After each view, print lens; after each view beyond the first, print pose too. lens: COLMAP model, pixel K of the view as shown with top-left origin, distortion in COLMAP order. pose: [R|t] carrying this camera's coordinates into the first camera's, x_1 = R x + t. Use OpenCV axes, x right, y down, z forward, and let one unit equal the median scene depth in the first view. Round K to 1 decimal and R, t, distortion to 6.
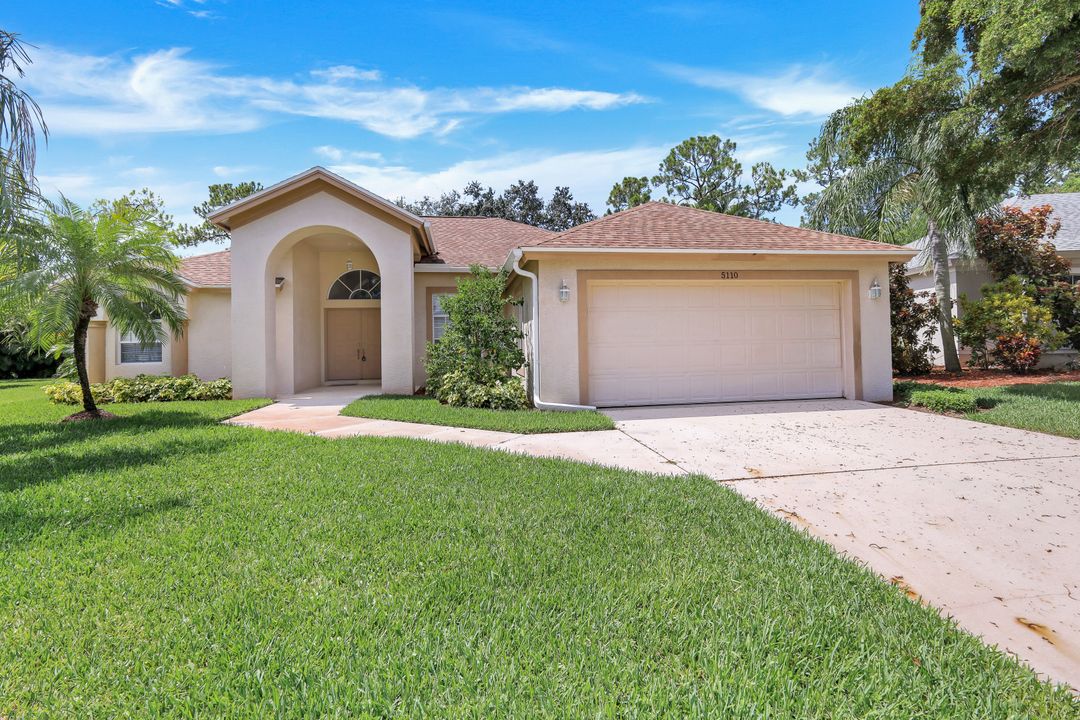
lens RADIAL K [[511.4, 0, 540.9], [0, 511.4, 345.1], [0, 0, 1]] dist [0.005813, 0.000092]
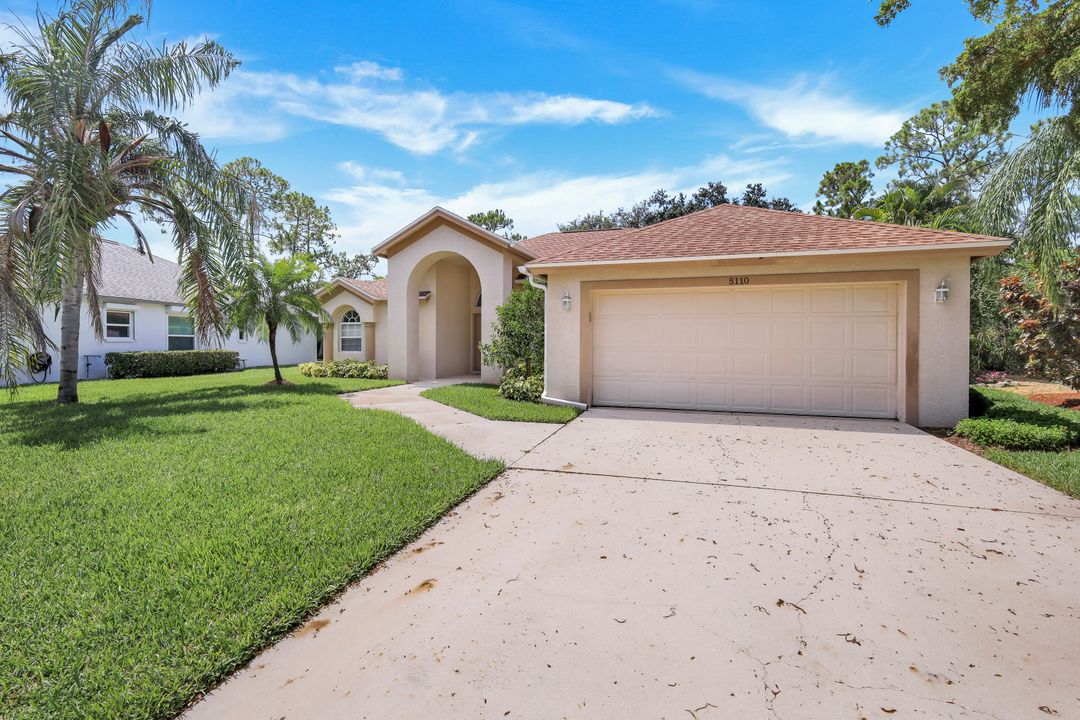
lens RADIAL K [[479.4, 0, 542.5], [0, 479.4, 353.9], [0, 0, 1]] dist [0.003940, 0.000316]
pose [[0.892492, 0.035577, -0.449659, 0.337126], [-0.025942, 0.999283, 0.027573, -0.010847], [0.450317, -0.012944, 0.892775, 0.018414]]
